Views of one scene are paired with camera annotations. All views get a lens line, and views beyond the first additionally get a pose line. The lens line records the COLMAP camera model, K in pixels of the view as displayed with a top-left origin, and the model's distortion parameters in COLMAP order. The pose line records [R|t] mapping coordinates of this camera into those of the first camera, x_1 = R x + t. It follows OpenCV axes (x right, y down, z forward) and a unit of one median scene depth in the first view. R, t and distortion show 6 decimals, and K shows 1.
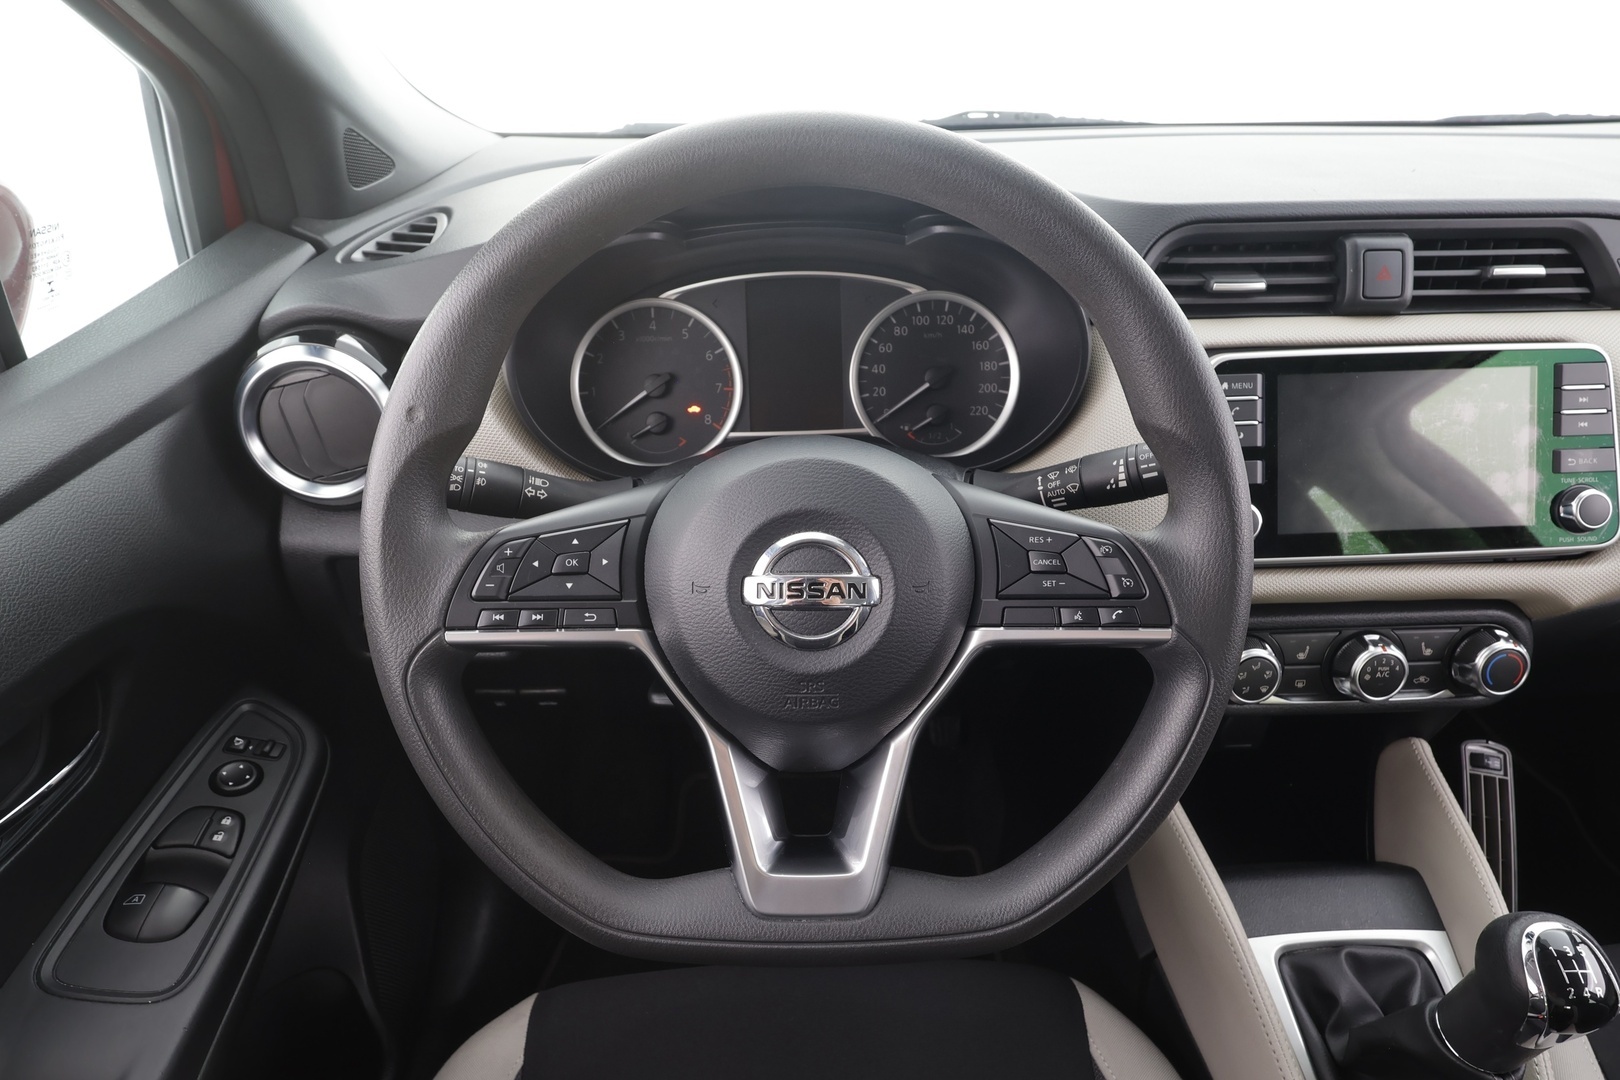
lens RADIAL K [[940.2, 0, 813.9], [0, 940.2, 546.0], [0, 0, 1]] dist [0.000951, 0.000664]
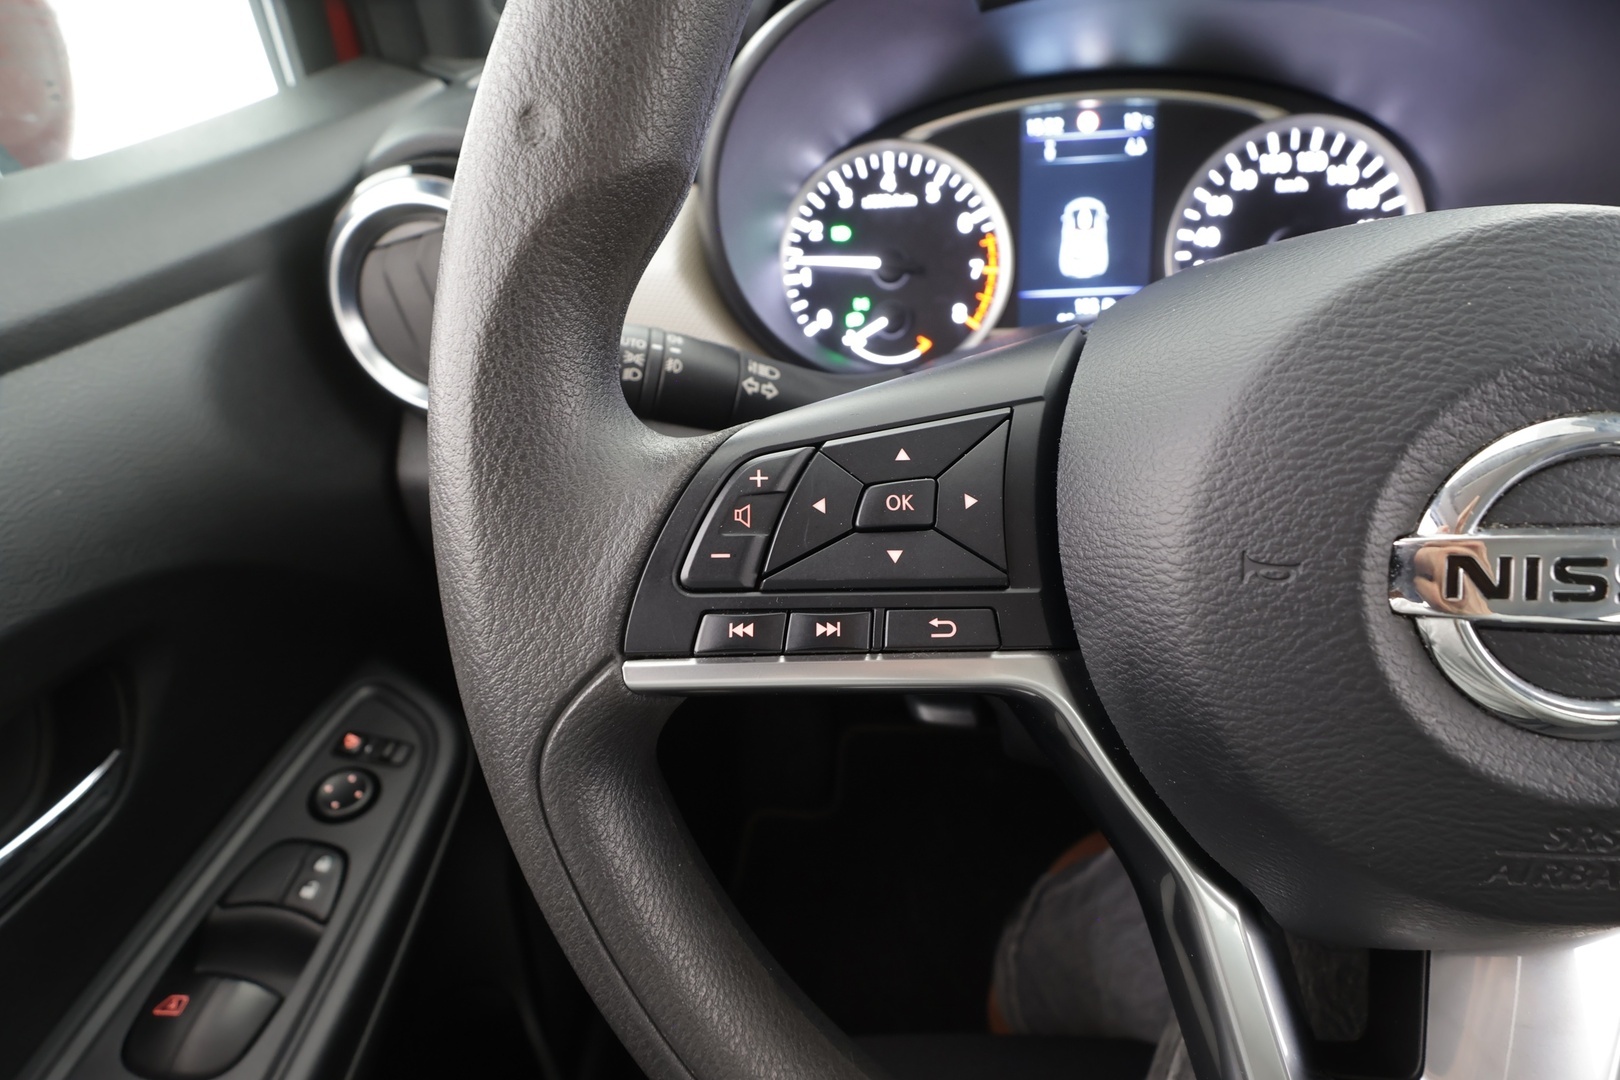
lens RADIAL K [[752.6, 0, 815.4], [0, 752.6, 548.2], [0, 0, 1]] dist [-0.012805, 0.005665]
pose [[0.993865, 0.017601, -0.109188, -0.185912], [-0.010319, 0.997706, 0.066903, 0.011380], [0.110115, -0.065366, 0.991767, 0.468437]]
